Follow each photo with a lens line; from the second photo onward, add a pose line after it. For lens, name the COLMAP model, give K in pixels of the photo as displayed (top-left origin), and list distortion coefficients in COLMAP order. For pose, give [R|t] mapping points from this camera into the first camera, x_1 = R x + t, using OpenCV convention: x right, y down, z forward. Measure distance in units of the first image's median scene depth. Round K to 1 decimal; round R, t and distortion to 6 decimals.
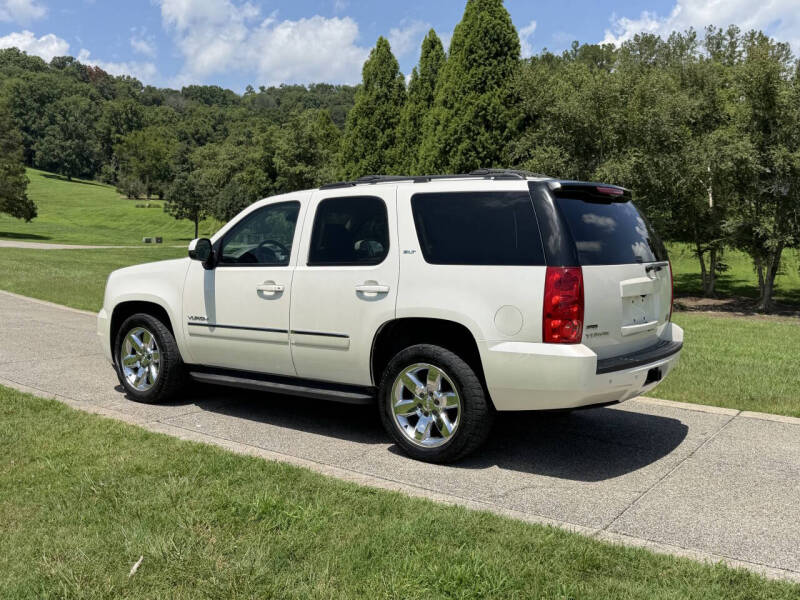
lens RADIAL K [[808.4, 0, 393.3], [0, 808.4, 301.5], [0, 0, 1]] dist [0.068475, 0.000000]
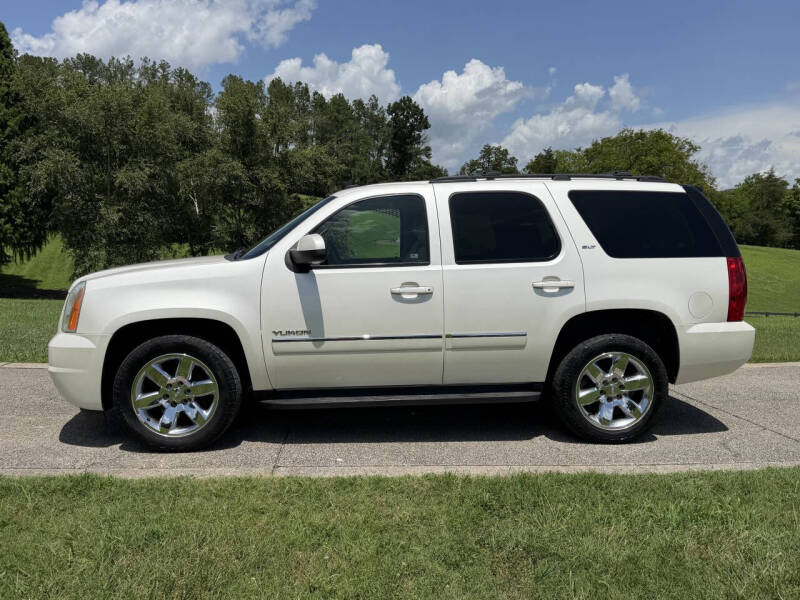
lens RADIAL K [[694.4, 0, 390.9], [0, 694.4, 312.8], [0, 0, 1]] dist [0.100145, -0.154068]
pose [[0.746198, -0.069877, 0.662046, -0.628597], [0.053786, 0.997553, 0.044666, -0.025295], [-0.663547, 0.002280, 0.748131, 0.407417]]
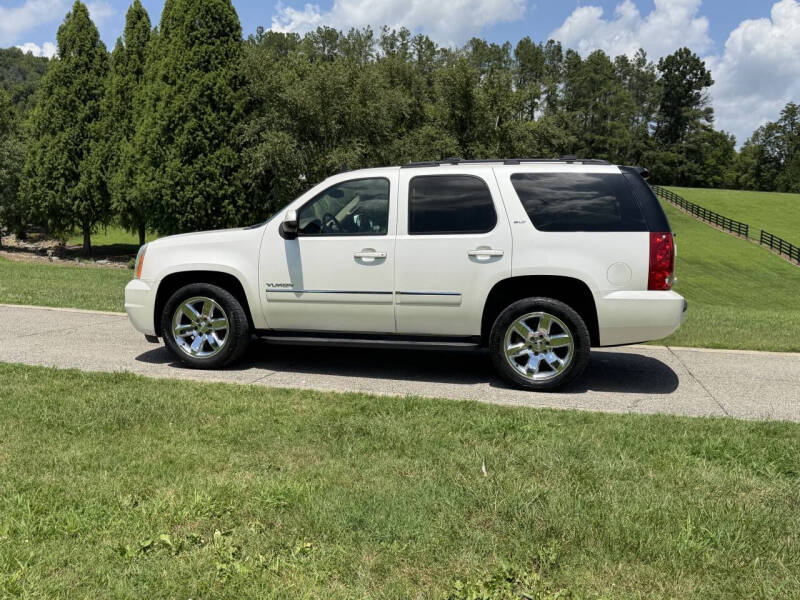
lens RADIAL K [[808.4, 0, 388.4], [0, 808.4, 313.7], [0, 0, 1]] dist [0.068475, 0.000000]
pose [[0.923291, -0.034873, 0.382515, -0.517390], [0.021902, 0.999030, 0.038212, 0.020738], [-0.383476, -0.026903, 0.923159, -0.041496]]
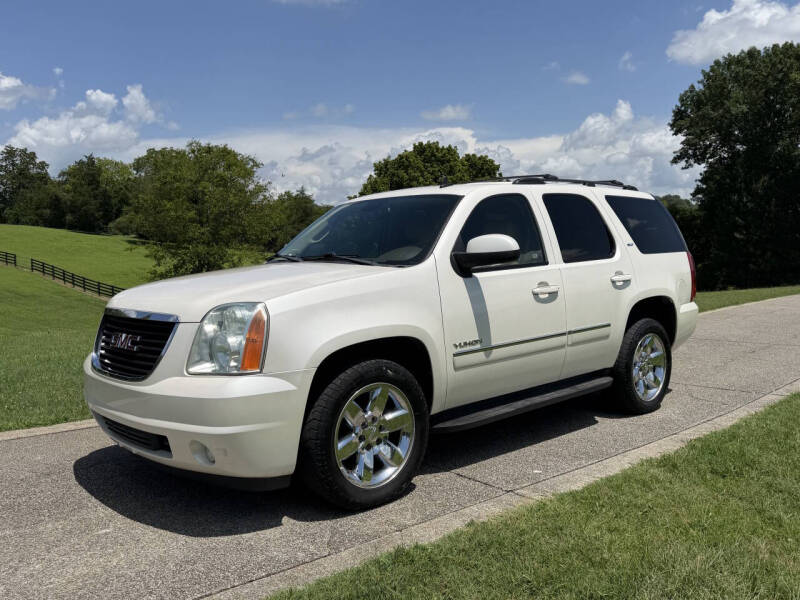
lens RADIAL K [[694.4, 0, 400.4], [0, 694.4, 307.8], [0, 0, 1]] dist [0.100145, -0.154068]
pose [[0.177930, -0.089697, 0.979947, -0.866715], [0.099079, 0.992409, 0.072847, -0.063854], [-0.979042, 0.084131, 0.185467, 0.938940]]
